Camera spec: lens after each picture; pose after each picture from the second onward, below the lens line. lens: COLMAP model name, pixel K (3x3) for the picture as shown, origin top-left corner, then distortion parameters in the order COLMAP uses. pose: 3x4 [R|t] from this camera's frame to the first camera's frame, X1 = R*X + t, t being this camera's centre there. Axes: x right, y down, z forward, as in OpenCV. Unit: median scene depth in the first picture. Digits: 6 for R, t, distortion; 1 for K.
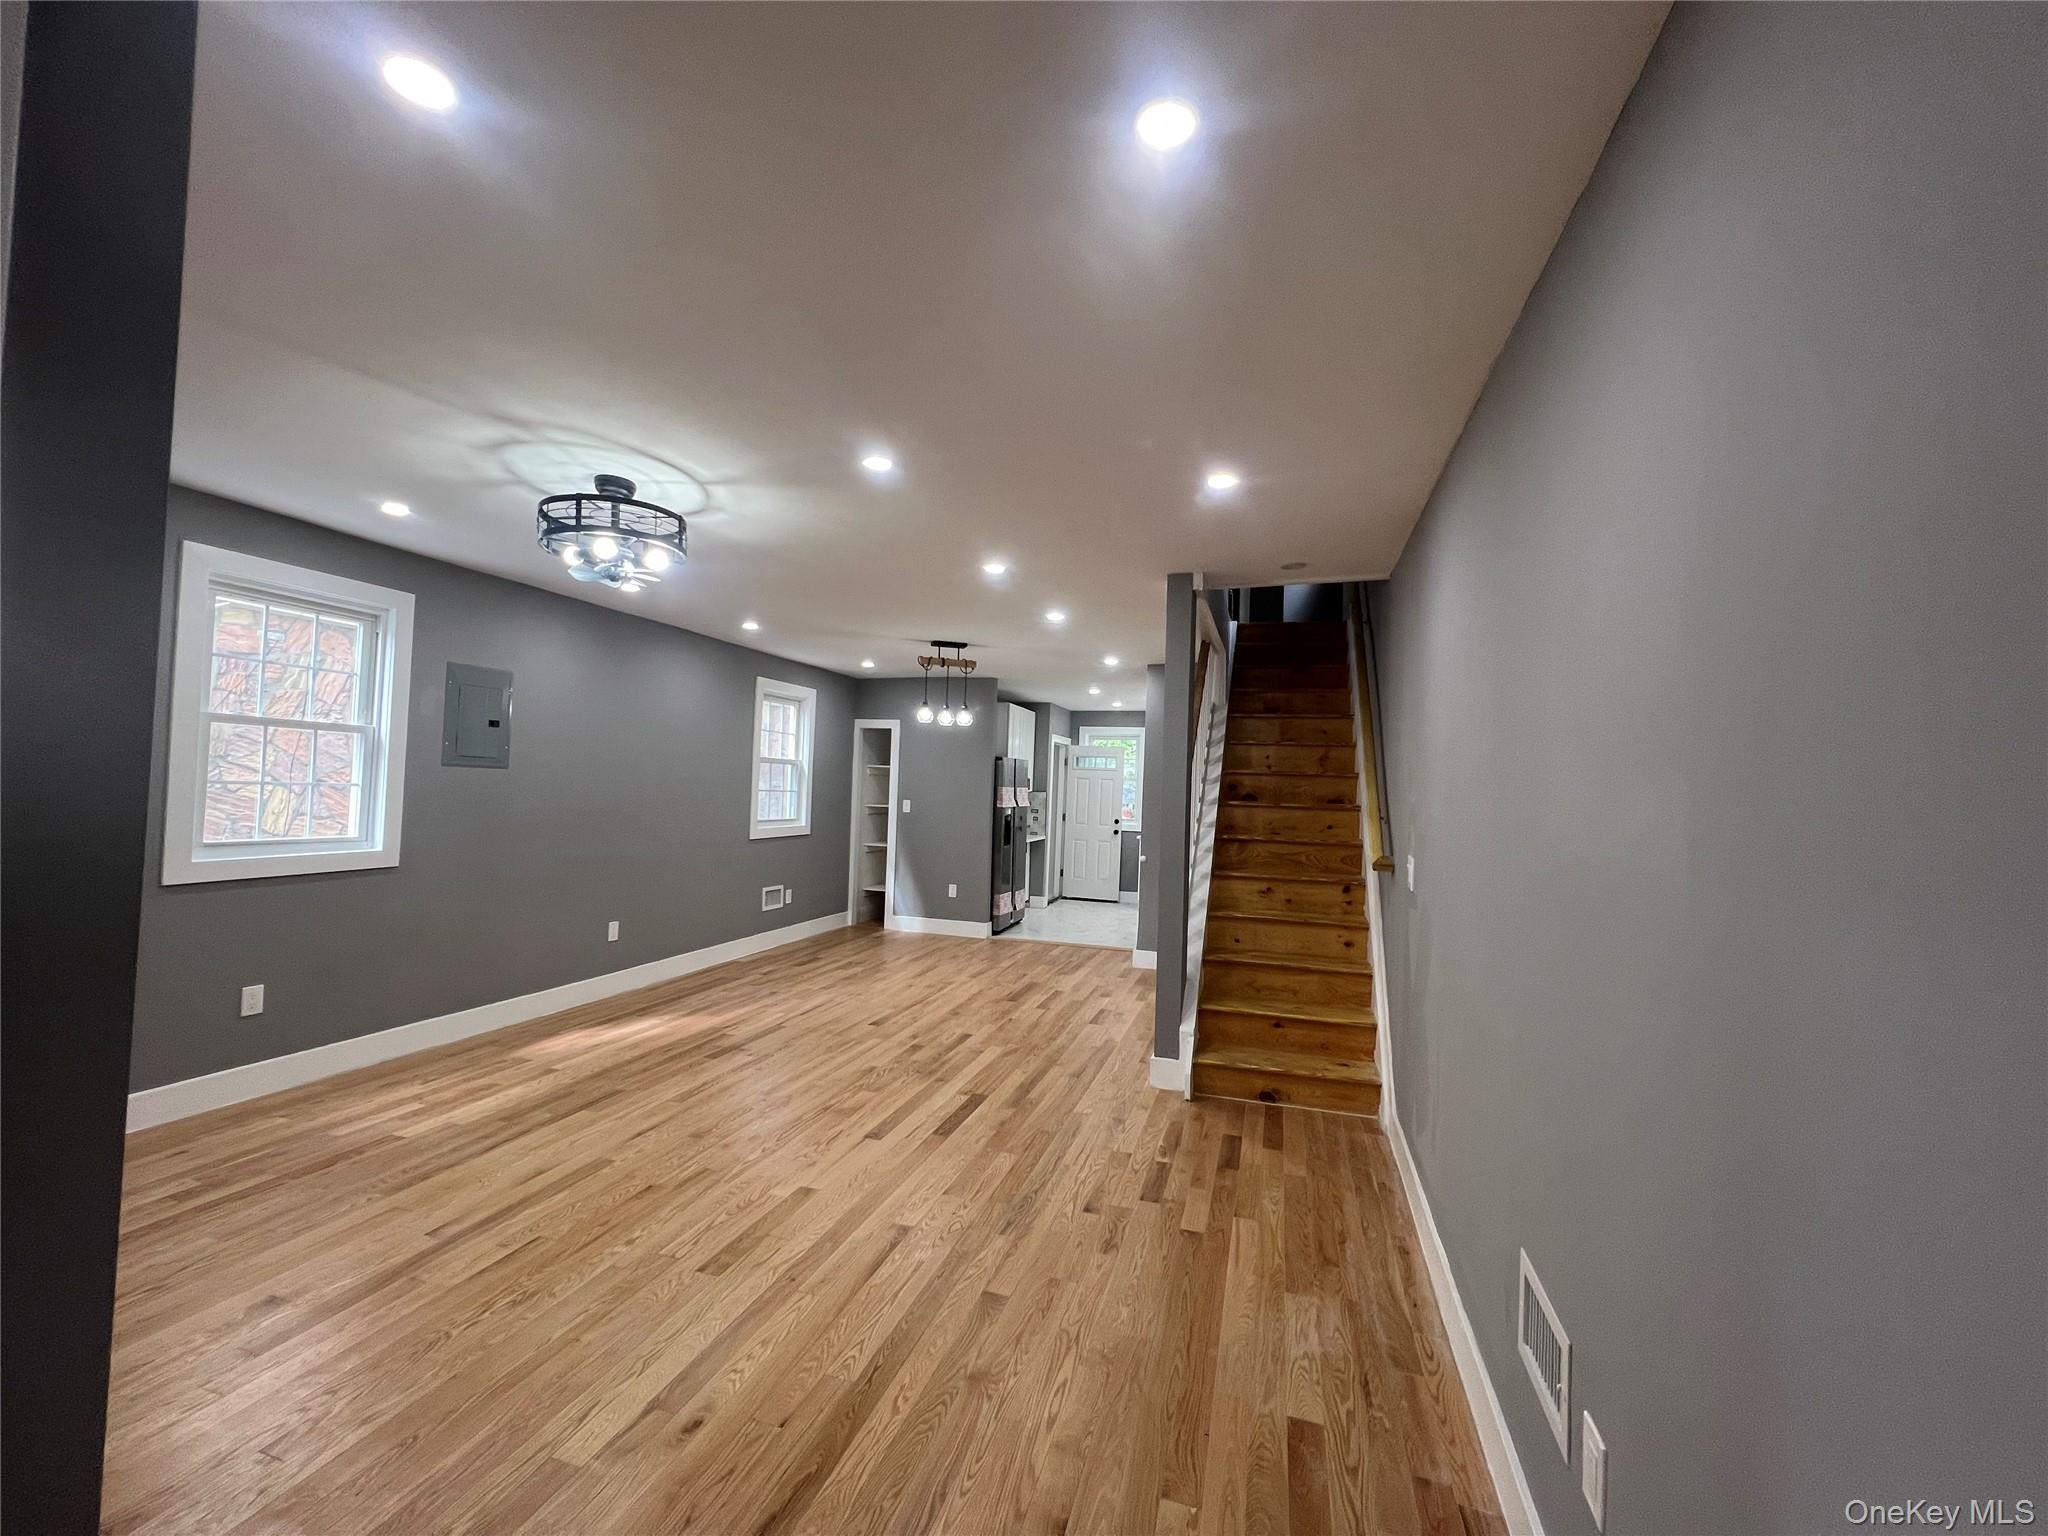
lens RADIAL K [[826.6, 0, 1024.0], [0, 826.6, 768.0], [0, 0, 1]] dist [-0.000001, -0.000002]
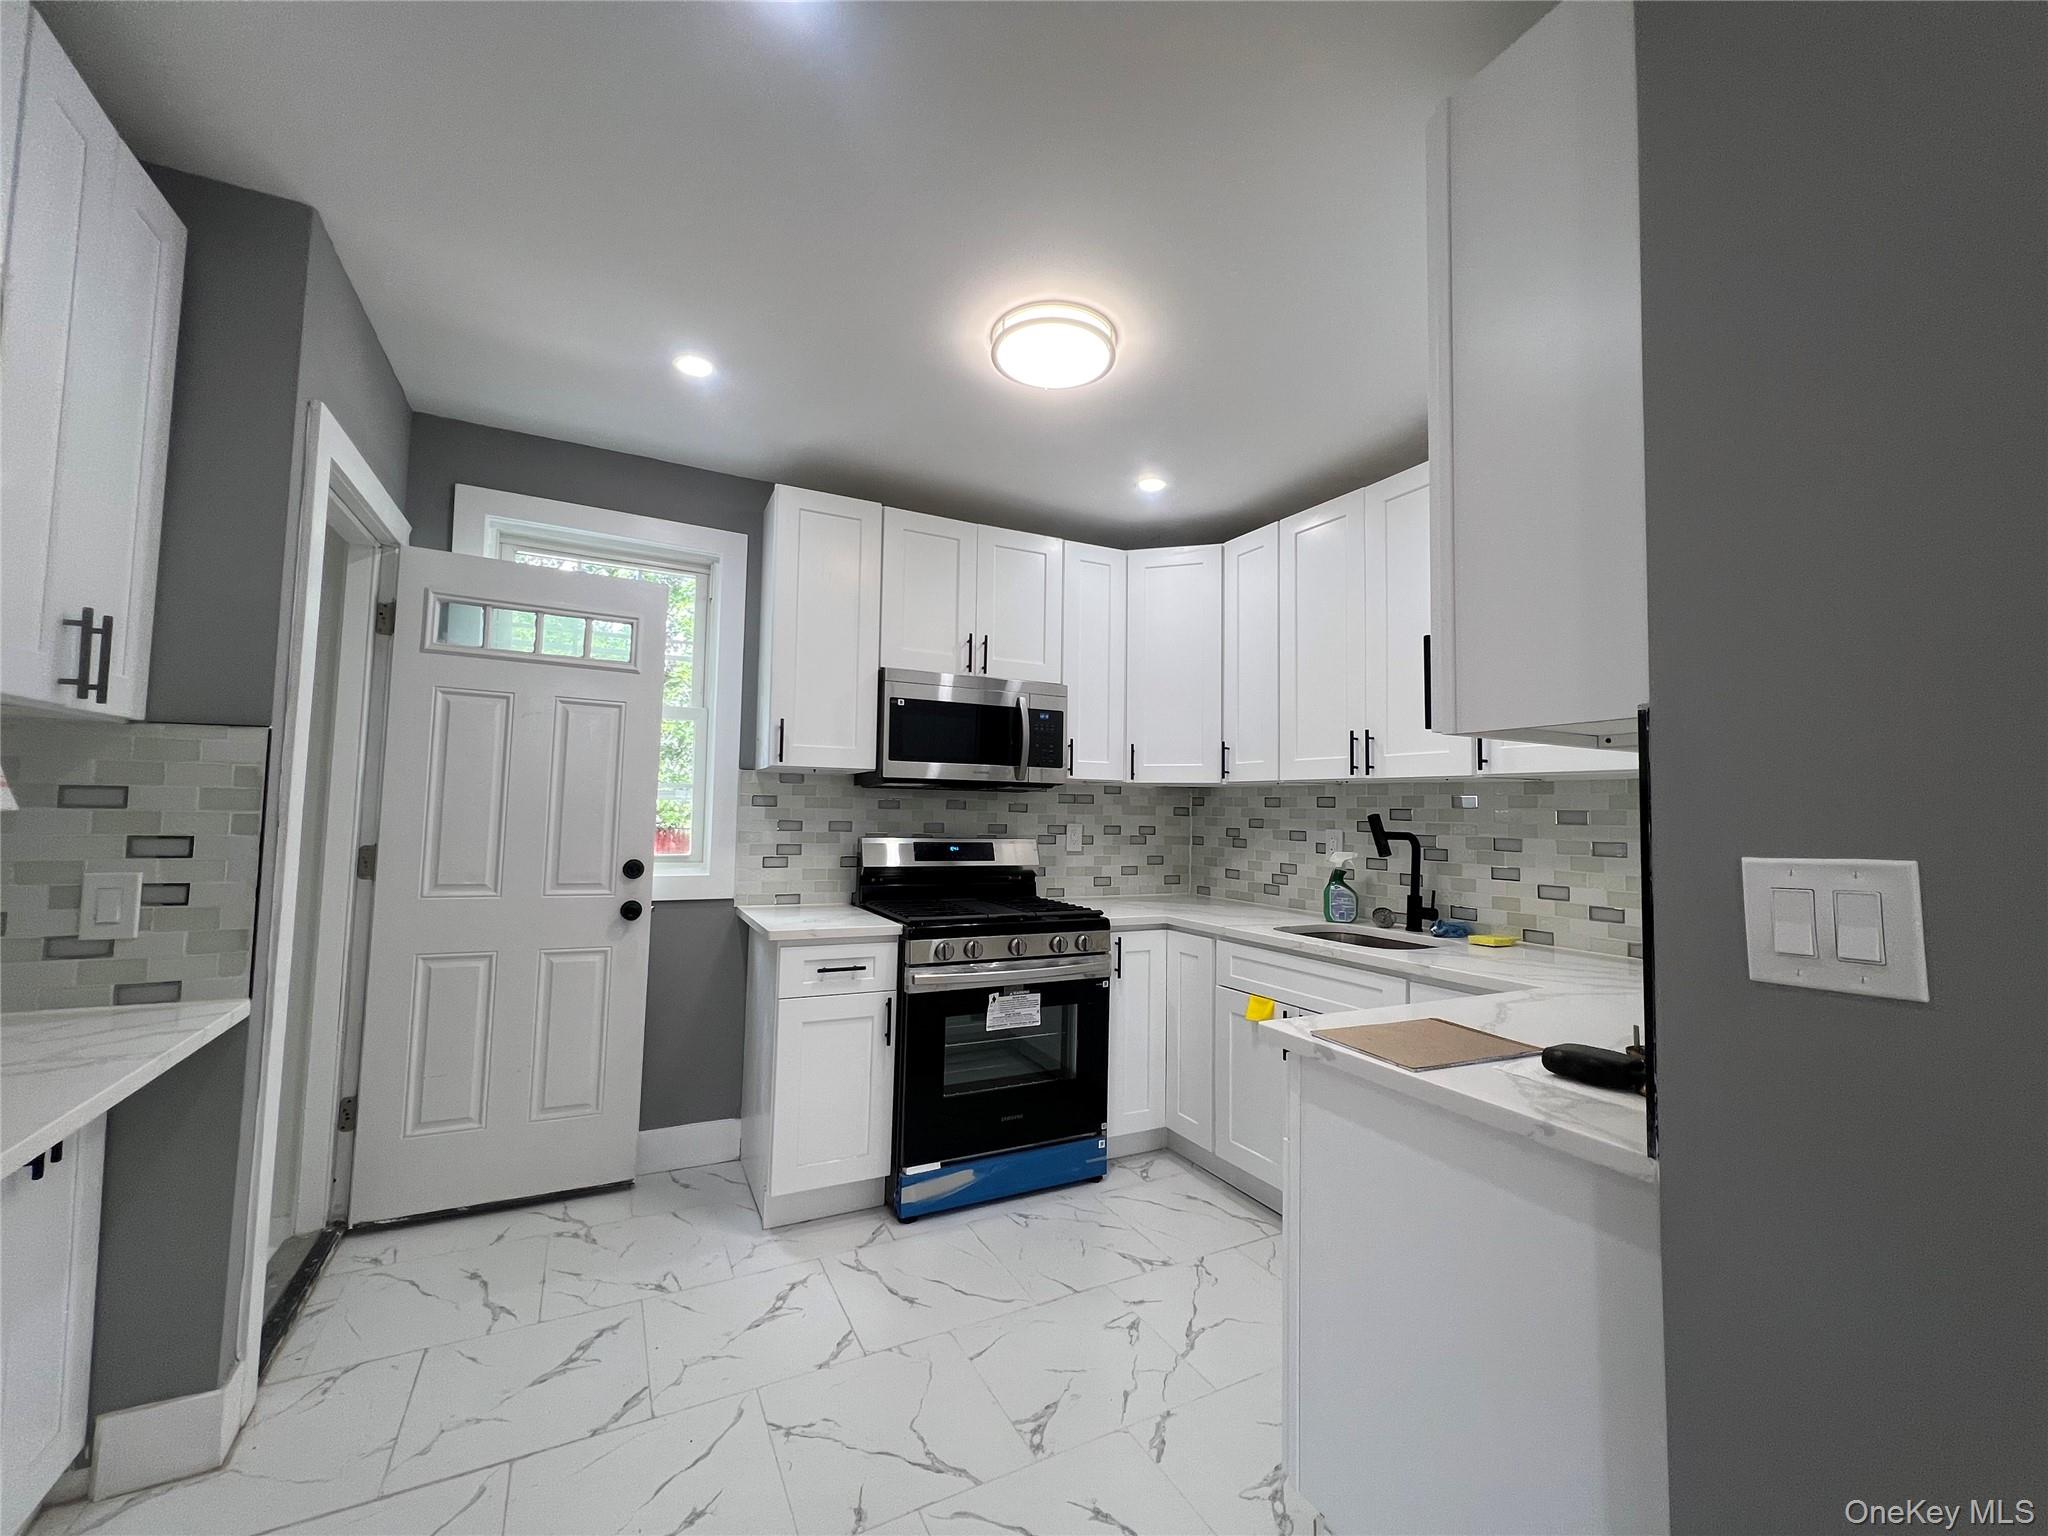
lens RADIAL K [[826.2, 0, 1024.0], [0, 826.2, 768.0], [0, 0, 1]] dist [-0.000722, -0.000063]
pose [[0.714046, 0.013158, 0.699975, 0.018935], [-0.018537, 0.999828, 0.000114, 0.031092], [-0.699853, -0.013057, 0.714167, 0.725653]]
